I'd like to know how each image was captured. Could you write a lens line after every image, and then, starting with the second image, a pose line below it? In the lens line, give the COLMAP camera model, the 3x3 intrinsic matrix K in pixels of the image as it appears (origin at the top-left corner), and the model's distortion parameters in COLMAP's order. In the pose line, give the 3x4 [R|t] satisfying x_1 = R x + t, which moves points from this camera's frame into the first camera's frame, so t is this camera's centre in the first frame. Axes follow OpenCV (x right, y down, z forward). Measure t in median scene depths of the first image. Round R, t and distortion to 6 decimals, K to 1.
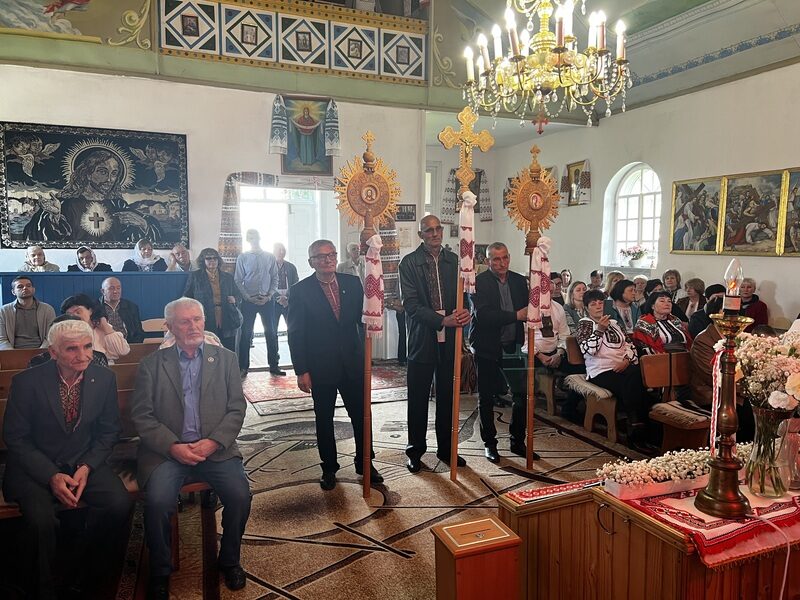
lens RADIAL K [[610.1, 0, 401.9], [0, 610.1, 300.4], [0, 0, 1]] dist [-0.005140, -0.012170]
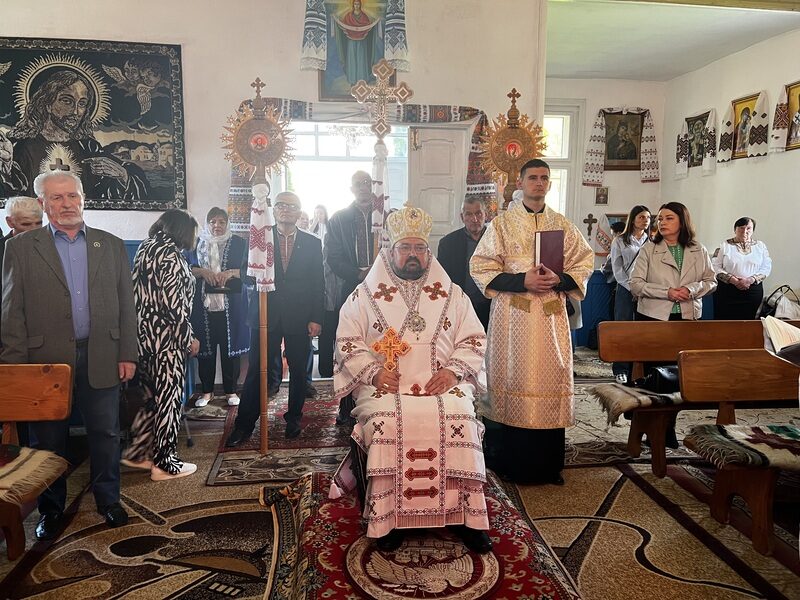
lens RADIAL K [[610.1, 0, 398.1], [0, 610.1, 296.1], [0, 0, 1]] dist [-0.005140, -0.012170]
pose [[0.964441, 0.038424, -0.261491, 0.077979], [-0.031526, 0.999037, 0.030525, -0.015454], [0.262412, -0.021195, 0.964723, 0.396222]]
